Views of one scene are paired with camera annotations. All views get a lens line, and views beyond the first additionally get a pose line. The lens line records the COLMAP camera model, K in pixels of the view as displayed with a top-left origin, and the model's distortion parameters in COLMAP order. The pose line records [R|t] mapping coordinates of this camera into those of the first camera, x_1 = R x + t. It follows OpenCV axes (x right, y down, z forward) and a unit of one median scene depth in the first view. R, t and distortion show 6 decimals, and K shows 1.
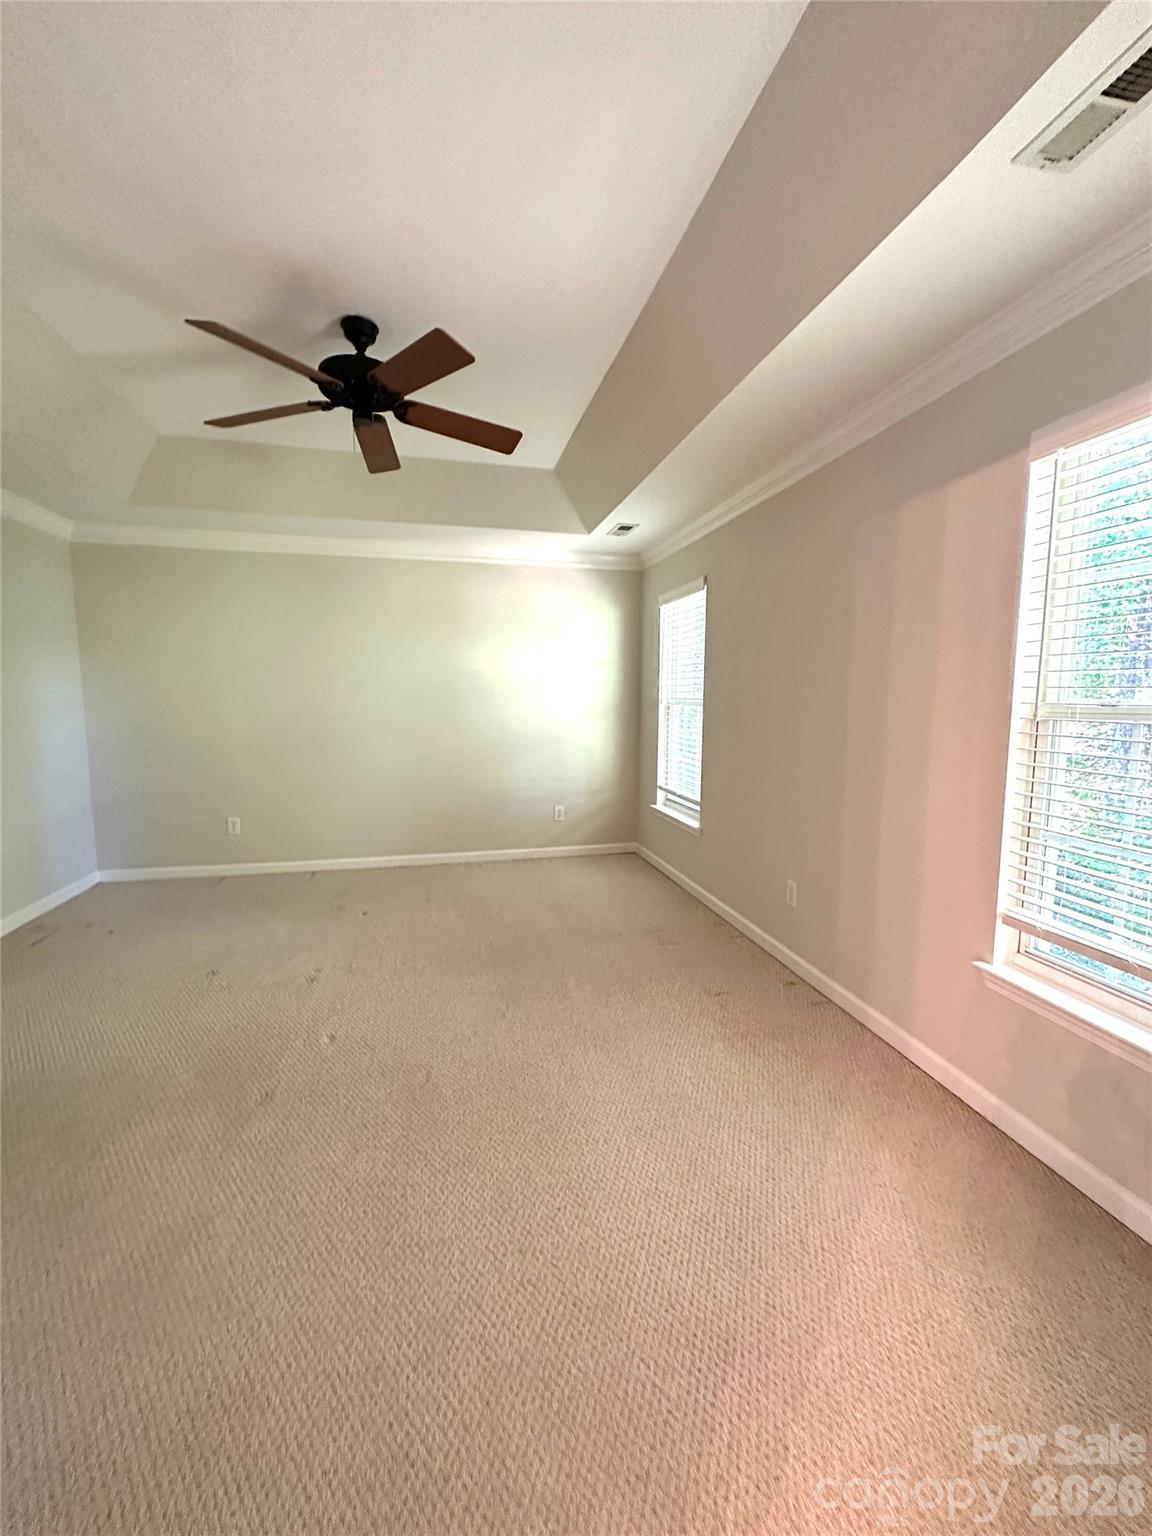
lens RADIAL K [[626.8, 0, 572.1], [0, 626.8, 760.8], [0, 0, 1]] dist [-0.002173, -0.000266]
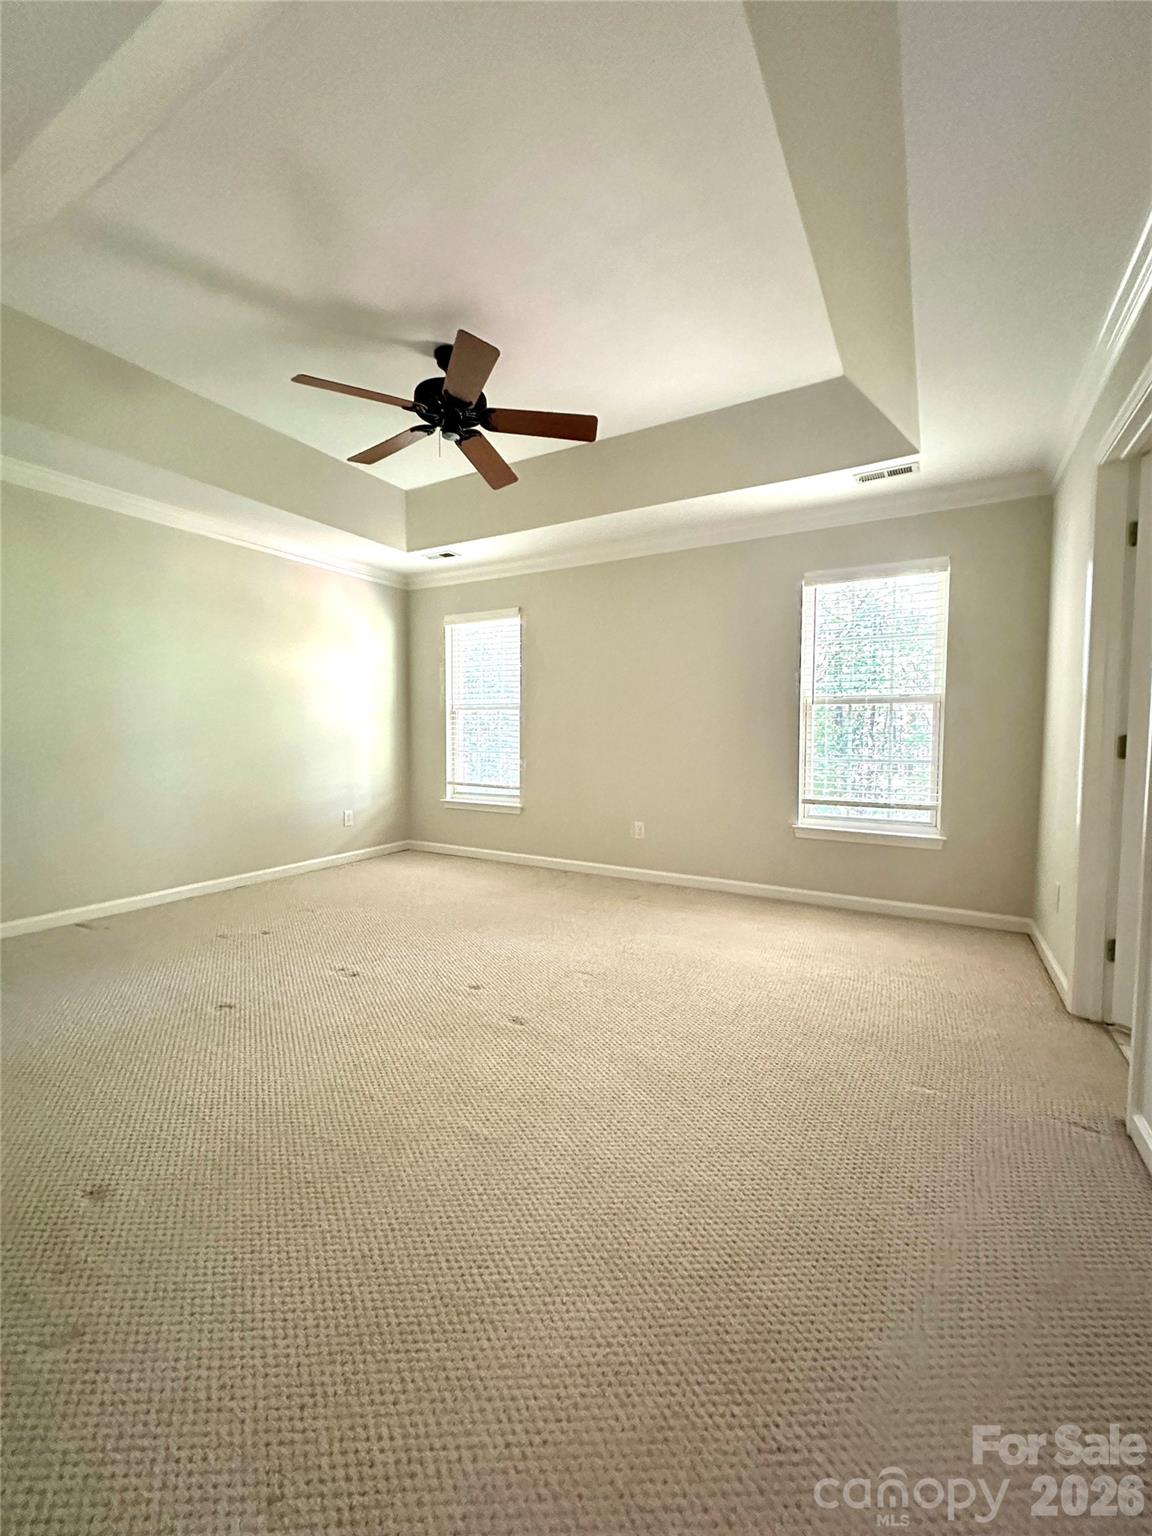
lens RADIAL K [[626.8, 0, 572.1], [0, 626.8, 760.8], [0, 0, 1]] dist [-0.002173, -0.000266]
pose [[0.677777, -0.036067, 0.734383, -0.635553], [0.077544, 0.996732, -0.022616, 0.054003], [-0.731167, 0.072275, 0.678359, 0.068019]]
